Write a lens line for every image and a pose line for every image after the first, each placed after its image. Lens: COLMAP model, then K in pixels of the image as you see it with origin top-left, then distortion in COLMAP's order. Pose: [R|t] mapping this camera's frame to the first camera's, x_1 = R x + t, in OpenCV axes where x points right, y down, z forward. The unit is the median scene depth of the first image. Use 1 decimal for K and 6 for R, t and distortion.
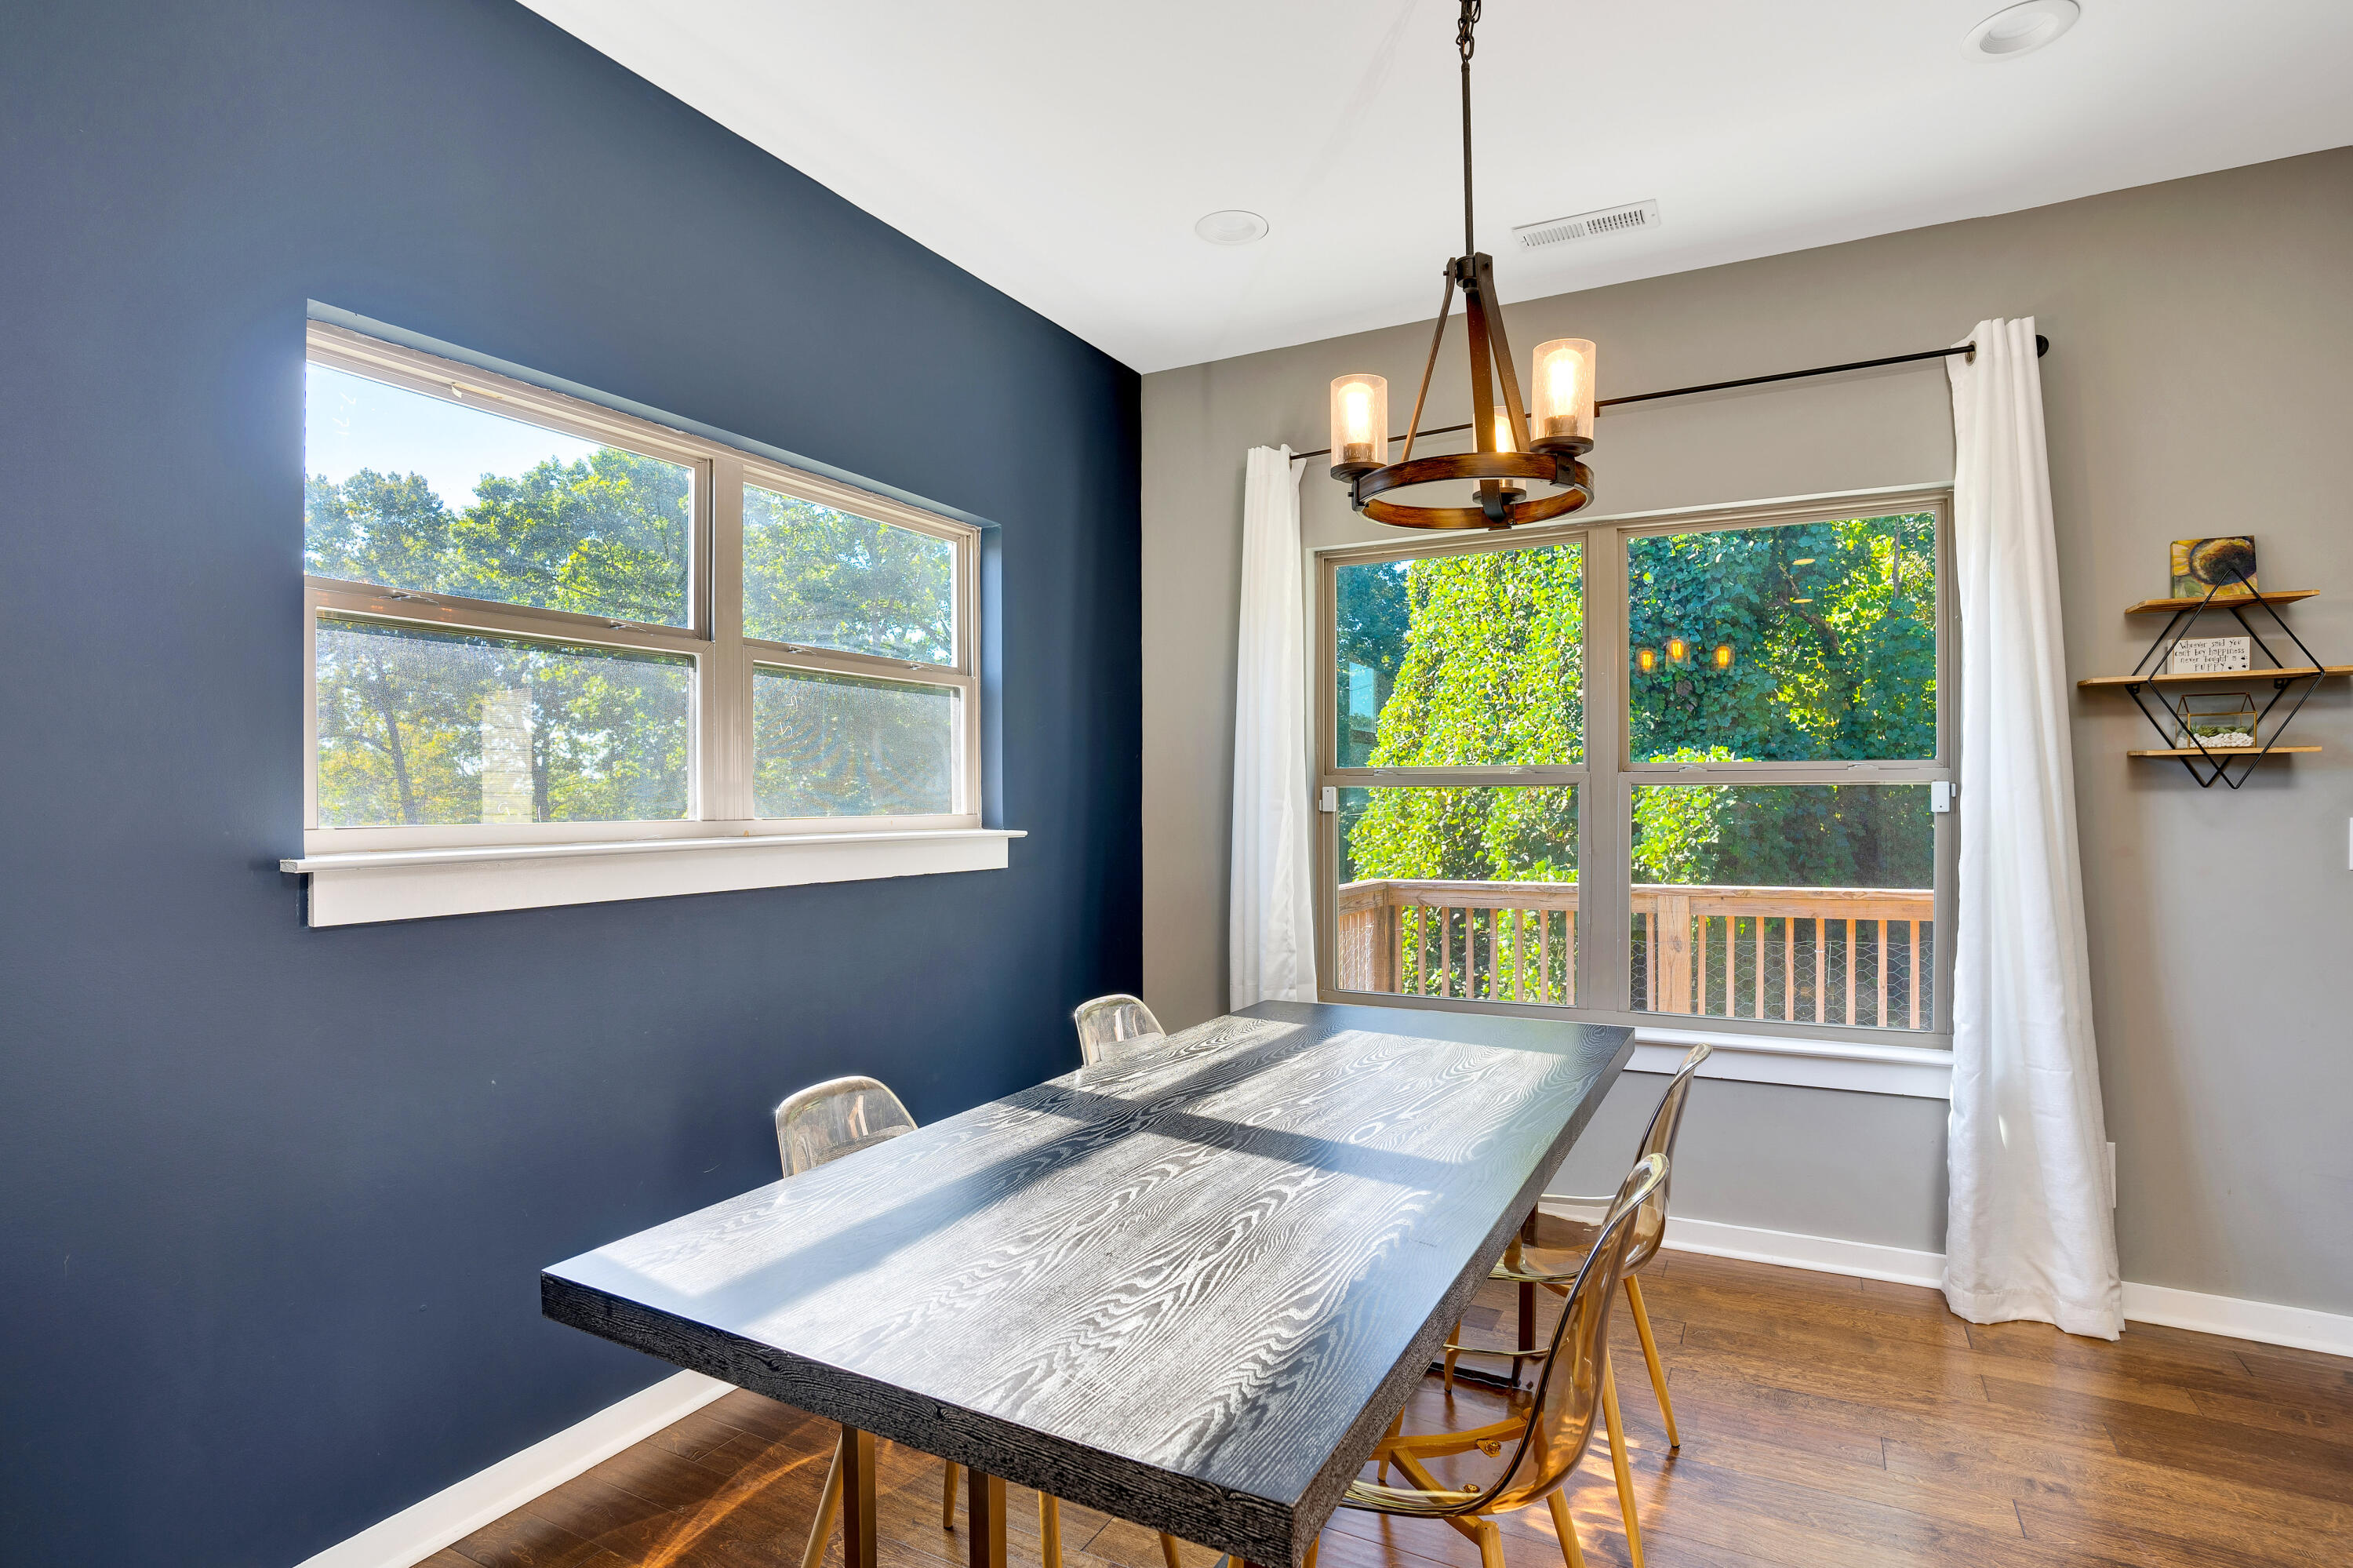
lens RADIAL K [[1170.3, 0, 1171.0], [0, 1170.3, 796.3], [0, 0, 1]] dist [-0.080158, 0.039437]
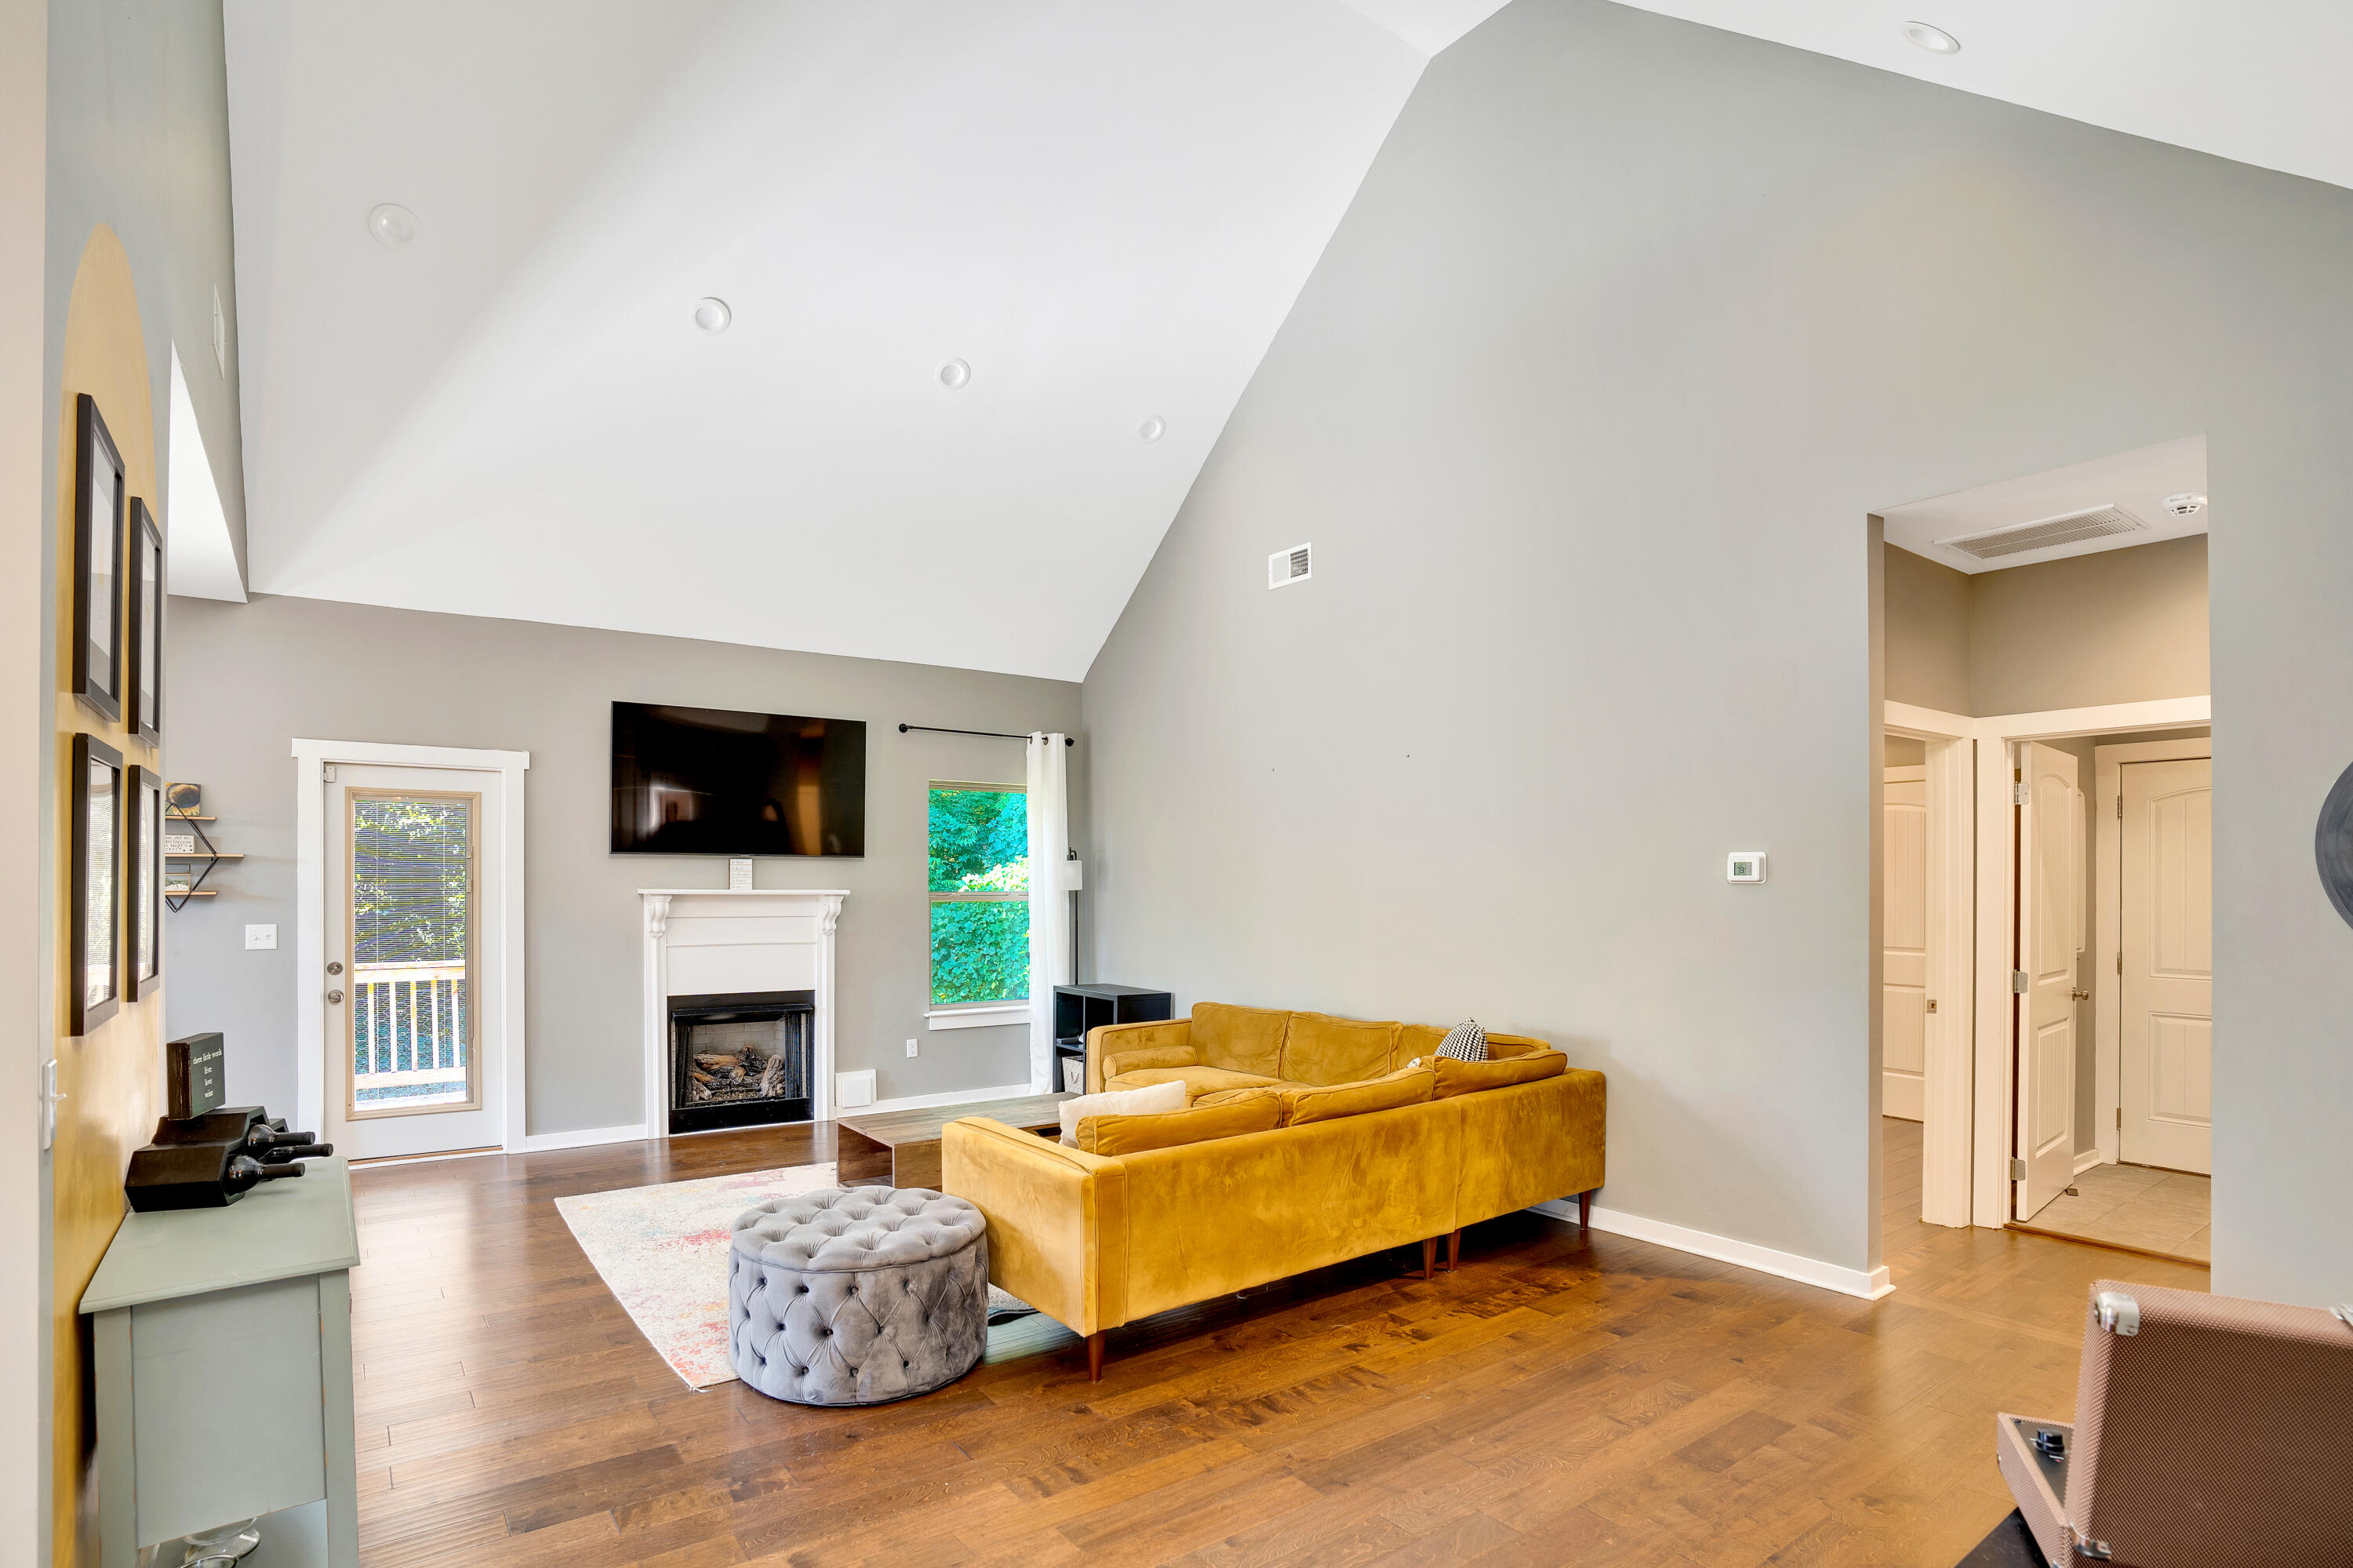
lens RADIAL K [[1208.8, 0, 1171.4], [0, 1208.8, 903.2], [0, 0, 1]] dist [-0.076704, 0.043120]
pose [[0.425298, -0.011625, 0.904979, -0.157346], [-0.008279, 0.999826, 0.016733, -0.059183], [-0.905016, -0.014609, 0.425128, -1.238020]]
